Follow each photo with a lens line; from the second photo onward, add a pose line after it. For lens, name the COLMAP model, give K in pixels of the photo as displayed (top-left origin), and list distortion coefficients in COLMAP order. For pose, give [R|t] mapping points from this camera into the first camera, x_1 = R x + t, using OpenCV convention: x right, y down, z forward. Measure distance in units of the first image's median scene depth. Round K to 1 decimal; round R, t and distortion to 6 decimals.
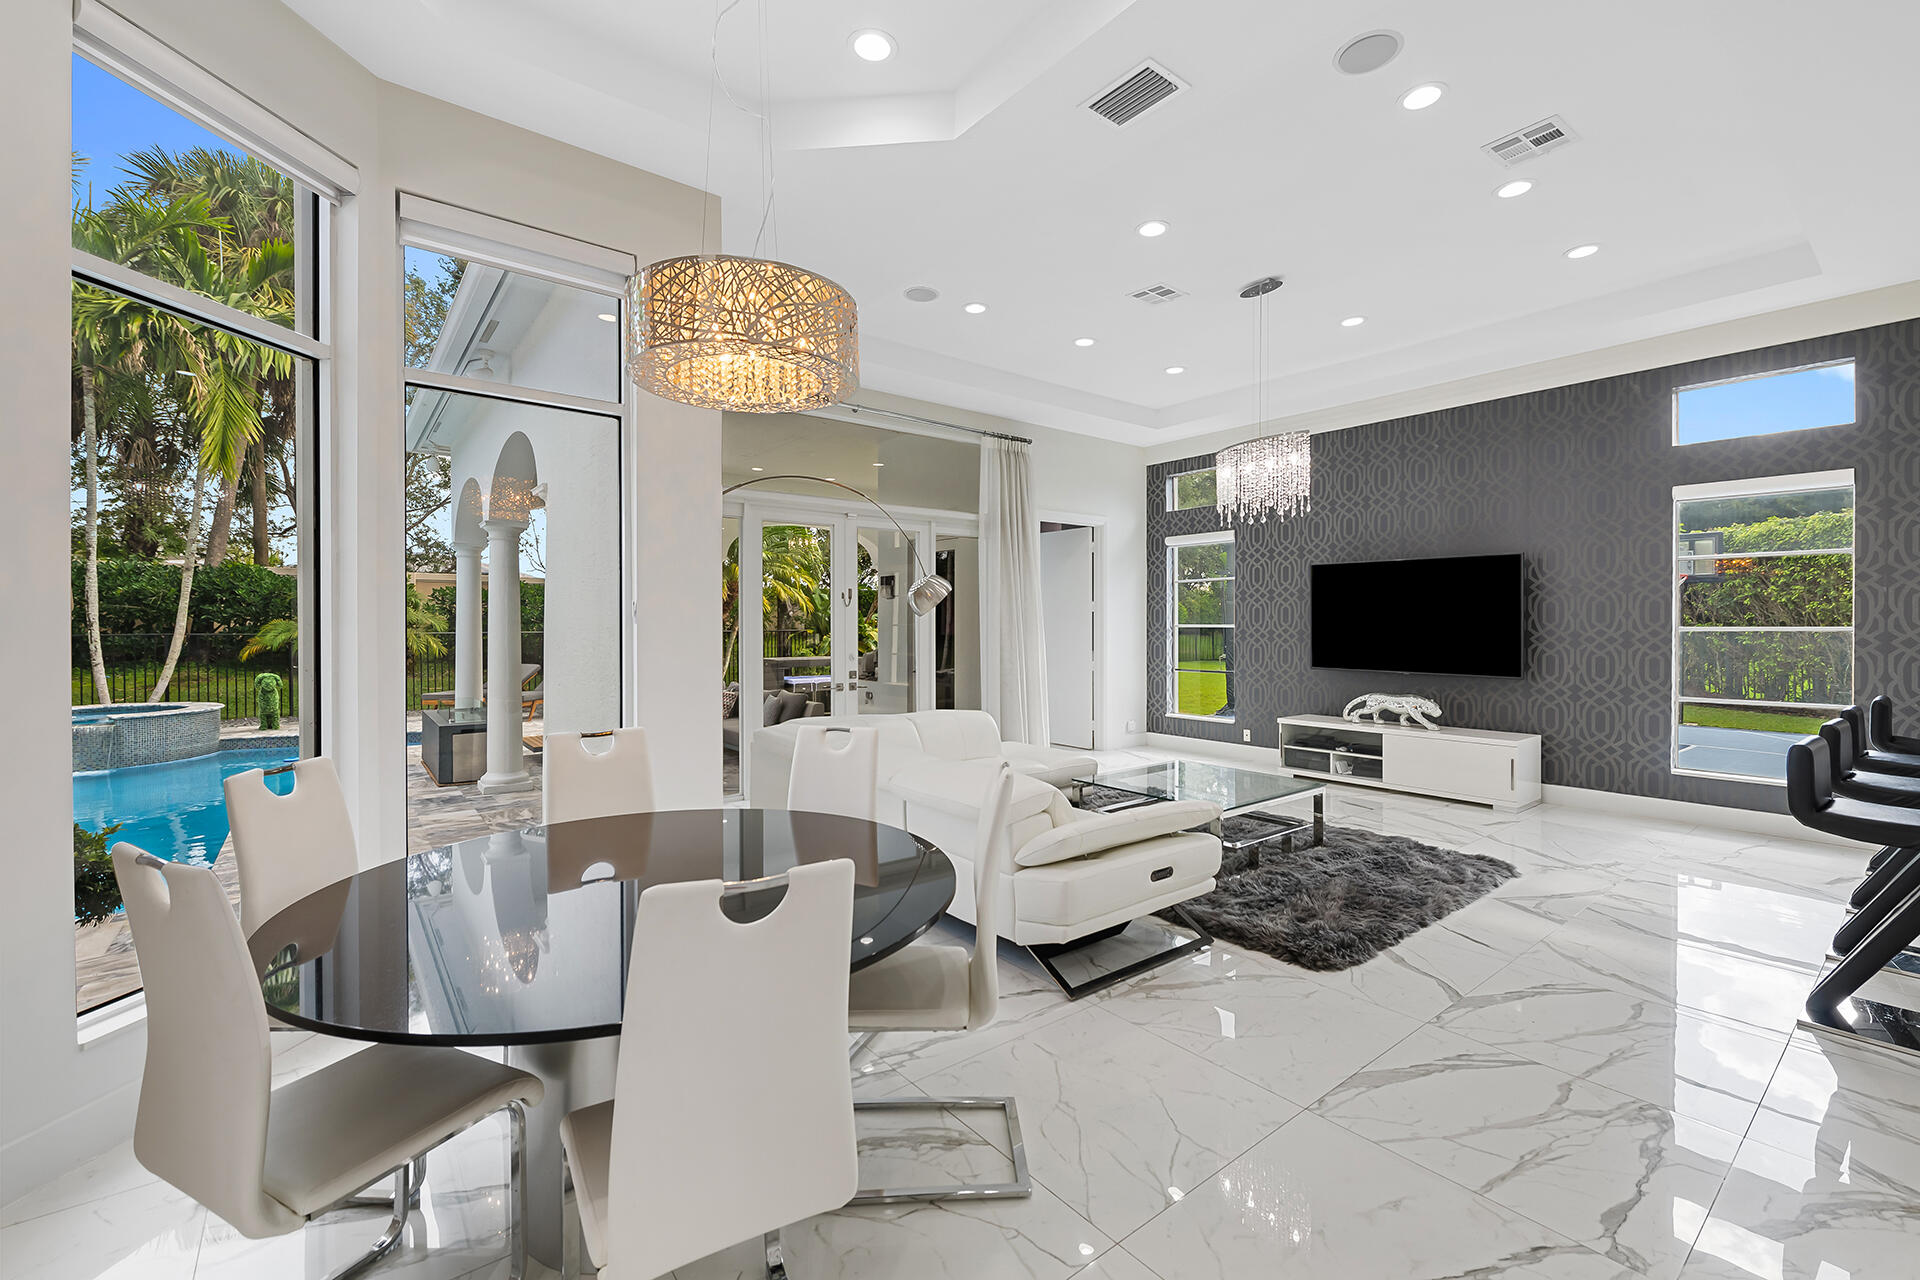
lens RADIAL K [[805.9, 0, 959.0], [0, 805.9, 634.7], [0, 0, 1]] dist [-0.000992, -0.001169]
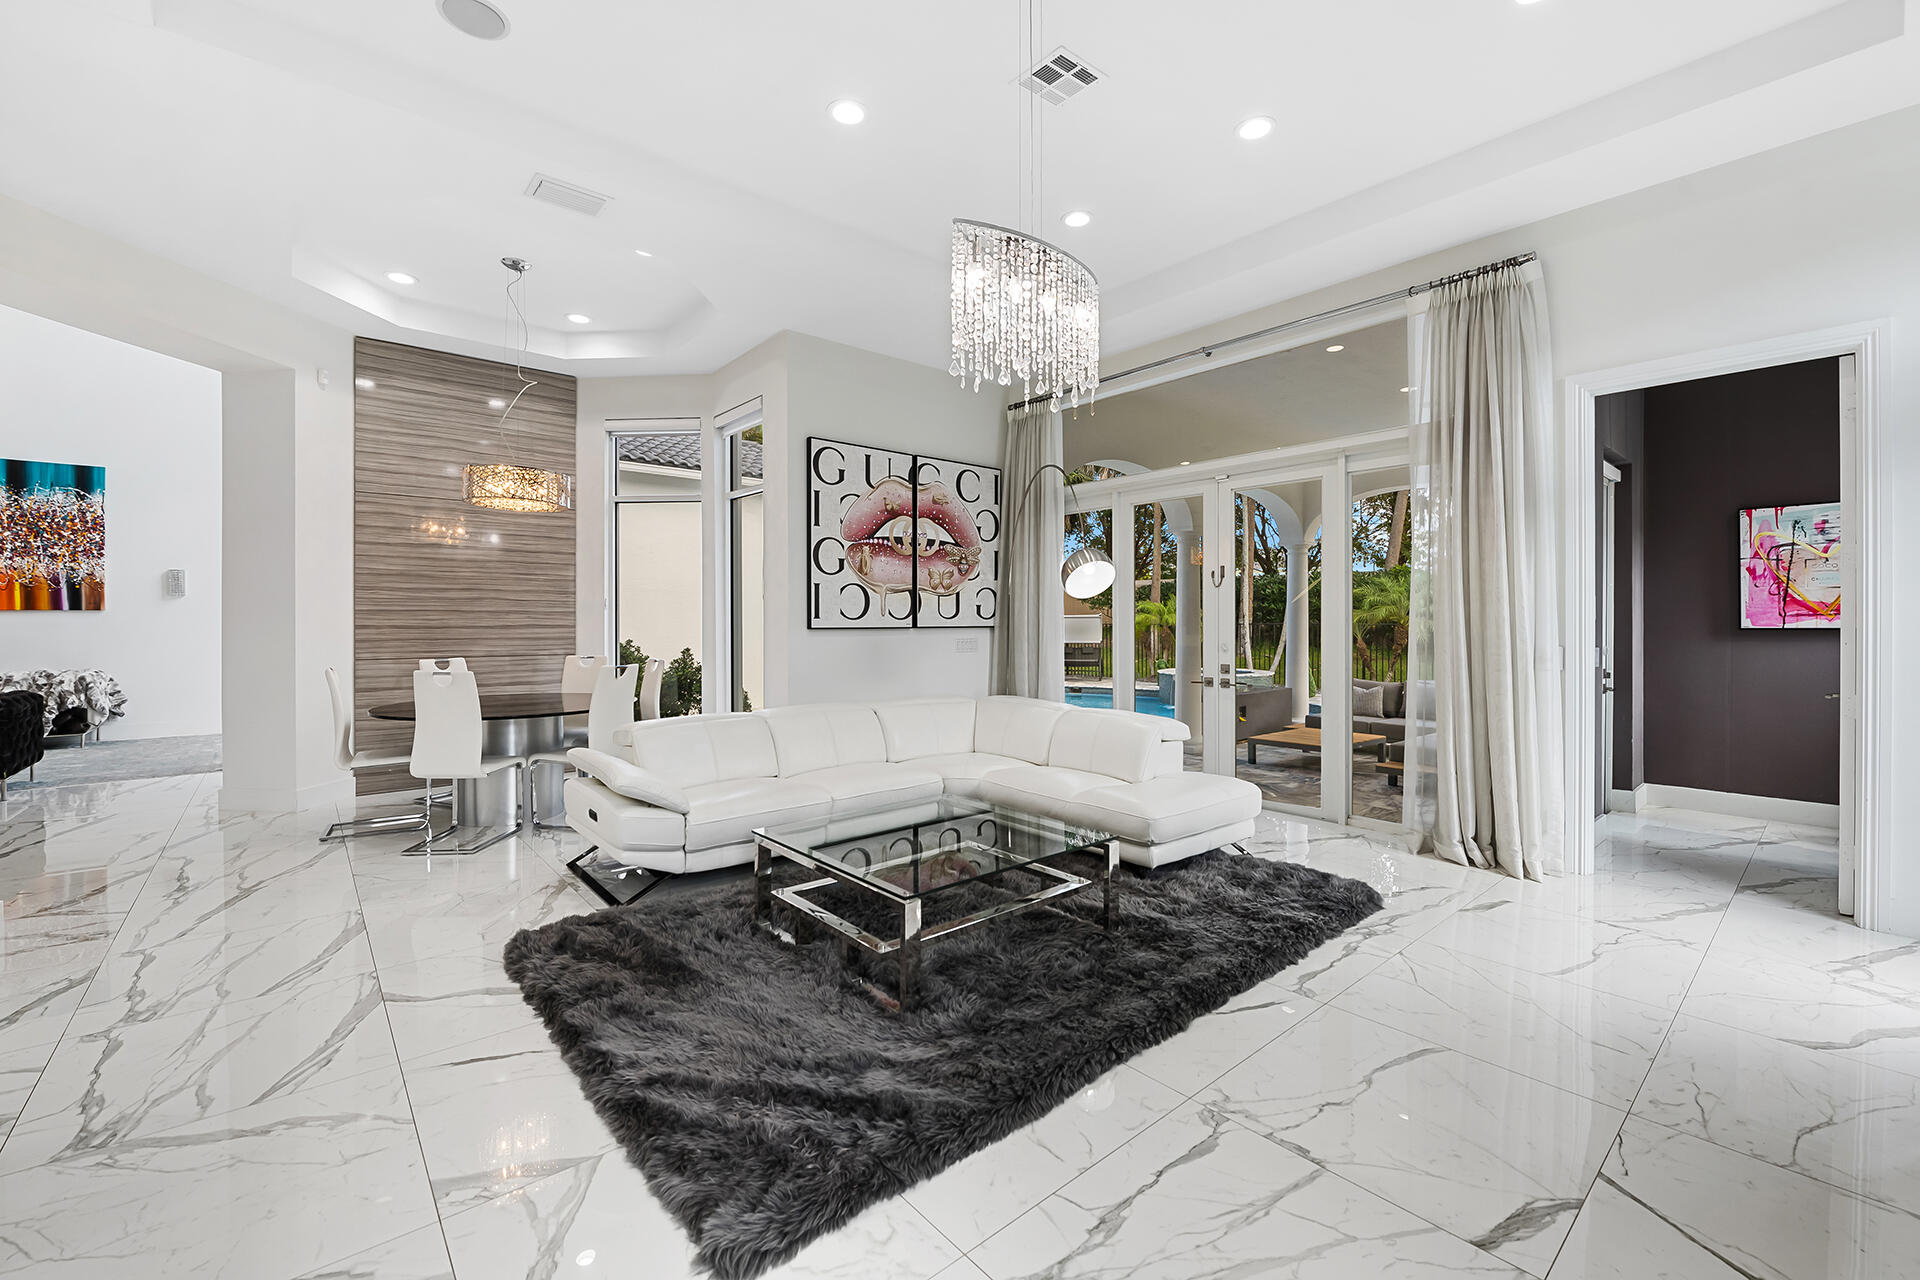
lens RADIAL K [[787.4, 0, 969.7], [0, 787.4, 620.9], [0, 0, 1]] dist [-0.004119, -0.000646]
pose [[0.046040, 0.000633, -0.998939, 0.792419], [-0.004028, 0.999992, 0.000448, 0.000754], [0.998931, 0.004003, 0.046042, 0.826497]]
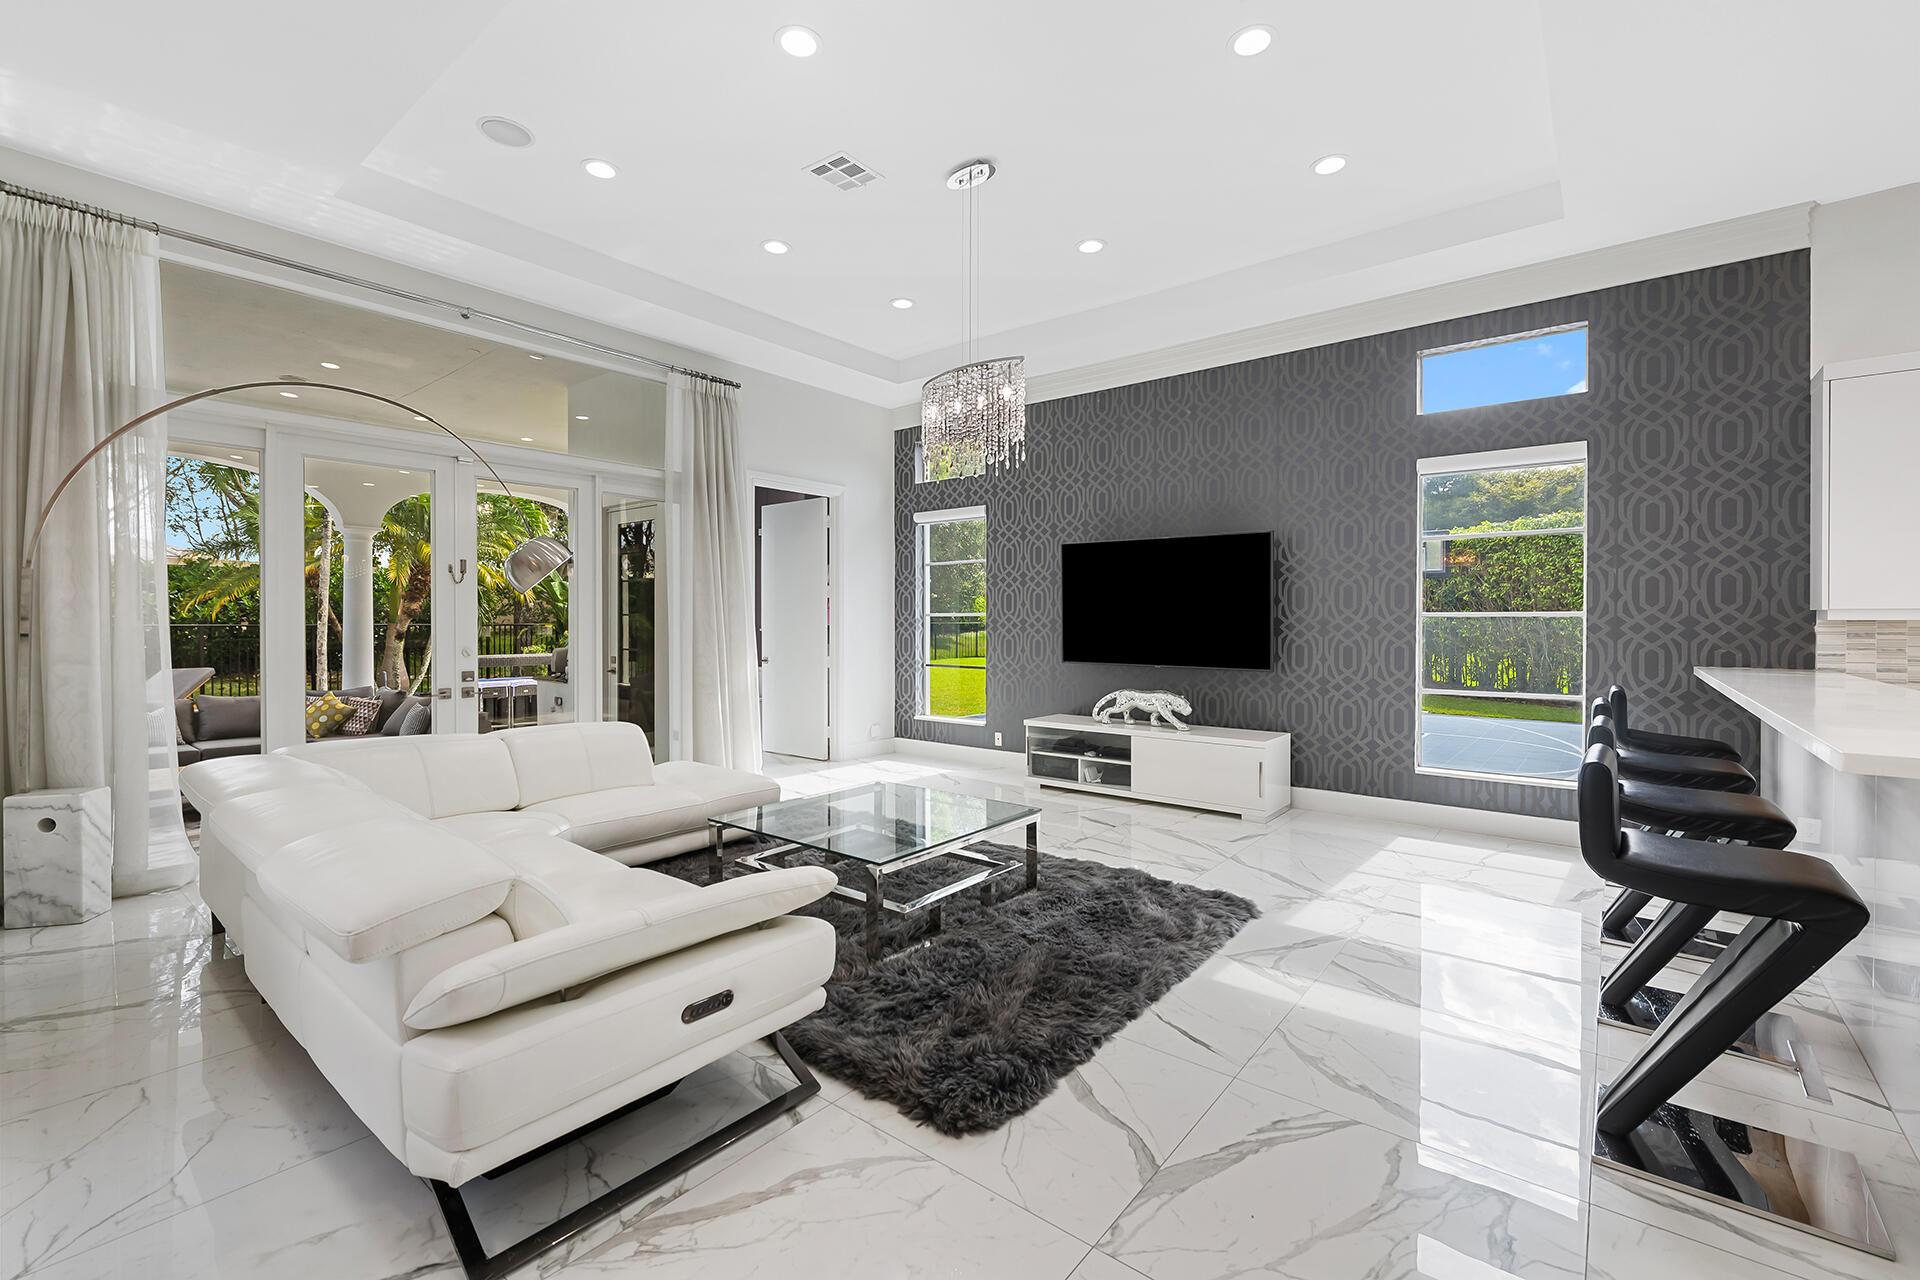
lens RADIAL K [[816.9, 0, 957.9], [0, 816.9, 634.8], [0, 0, 1]] dist [0.004072, -0.000224]
pose [[0.974515, -0.001917, 0.224315, 0.162586], [0.000928, 0.999989, 0.004516, 0.010178], [-0.224322, -0.004193, 0.974506, 0.201455]]
